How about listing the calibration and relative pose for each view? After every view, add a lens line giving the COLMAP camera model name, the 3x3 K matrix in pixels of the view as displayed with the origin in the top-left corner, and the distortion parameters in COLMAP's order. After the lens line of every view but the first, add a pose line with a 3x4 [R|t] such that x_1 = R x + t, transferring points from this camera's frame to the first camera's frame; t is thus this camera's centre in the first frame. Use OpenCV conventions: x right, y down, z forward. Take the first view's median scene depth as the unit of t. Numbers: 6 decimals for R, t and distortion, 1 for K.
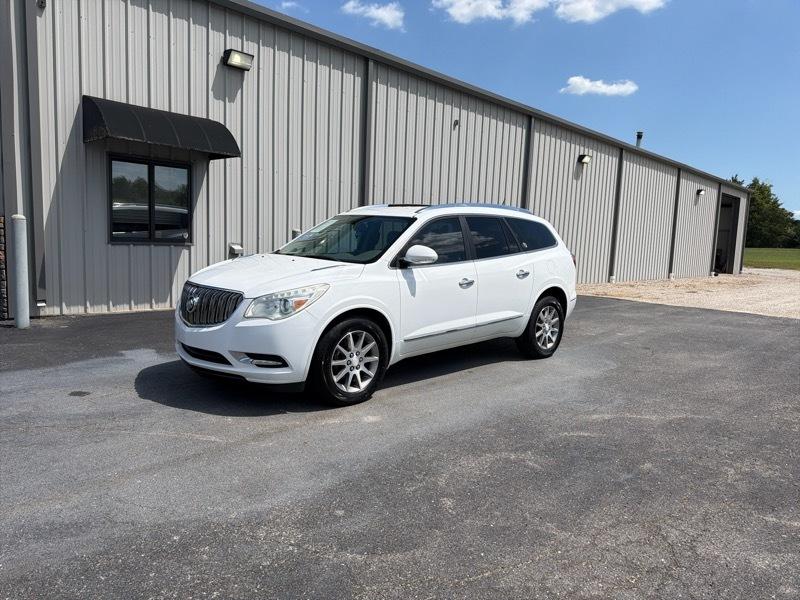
lens RADIAL K [[573.7, 0, 395.5], [0, 573.7, 304.0], [0, 0, 1]] dist [0.027848, -0.036778]
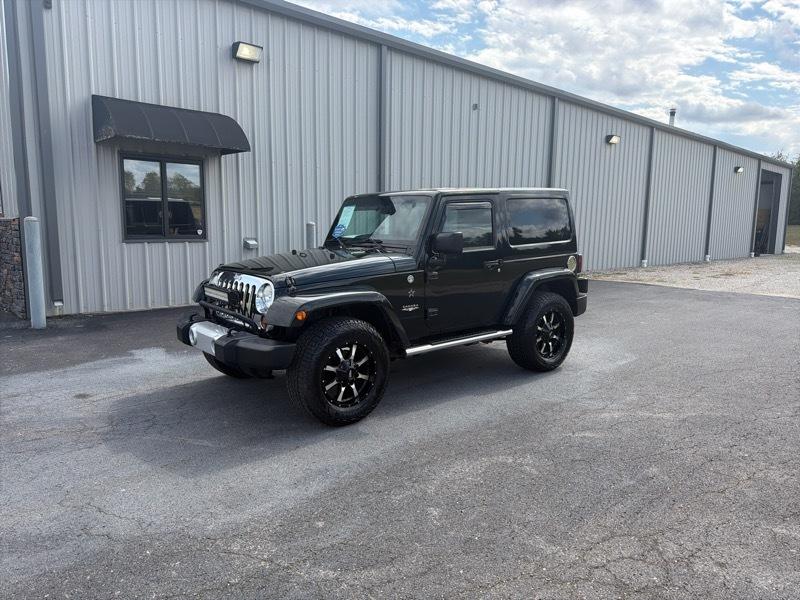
lens RADIAL K [[573.7, 0, 397.1], [0, 573.7, 305.7], [0, 0, 1]] dist [0.027848, -0.036778]
pose [[0.998327, -0.018222, -0.054879, 0.039498], [0.019644, 0.999482, 0.025486, -0.011590], [0.054386, -0.026521, 0.998168, 0.020582]]
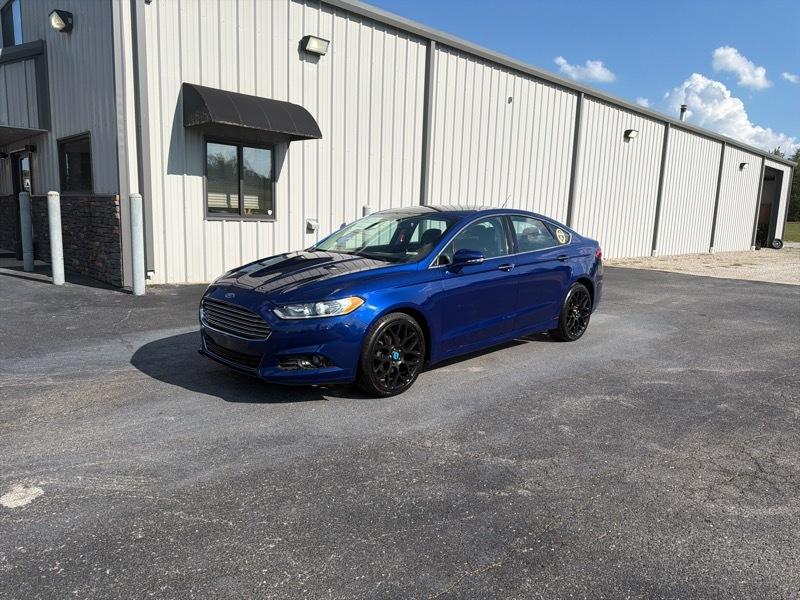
lens RADIAL K [[573.7, 0, 401.5], [0, 573.7, 307.0], [0, 0, 1]] dist [0.027848, -0.036778]
pose [[0.999326, 0.001804, -0.036677, -0.096296], [-0.000077, 0.998894, 0.047015, 0.012038], [0.036721, -0.046981, 0.998221, -0.103879]]
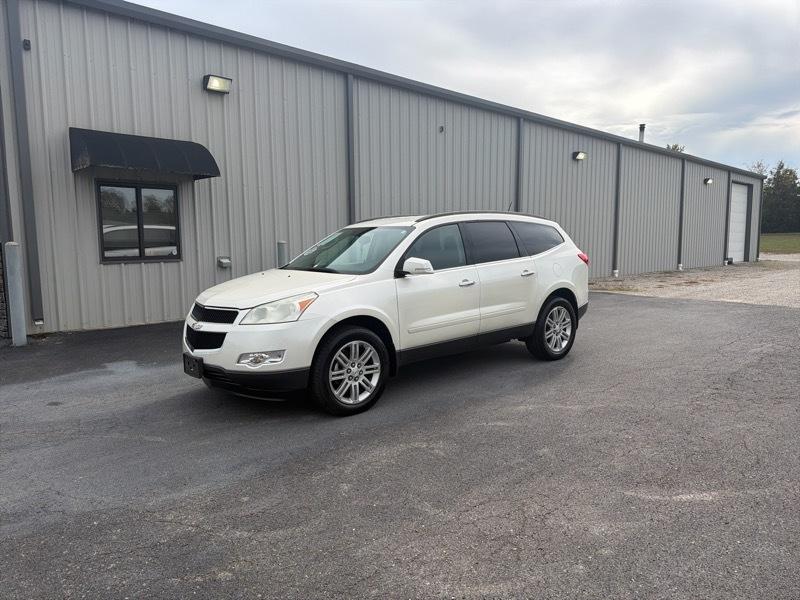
lens RADIAL K [[573.7, 0, 401.3], [0, 573.7, 302.2], [0, 0, 1]] dist [0.027848, -0.036778]
pose [[0.998362, -0.041572, -0.039307, 0.116555], [0.041366, 0.999126, -0.006059, -0.003523], [0.039525, 0.004423, 0.999209, -0.057139]]
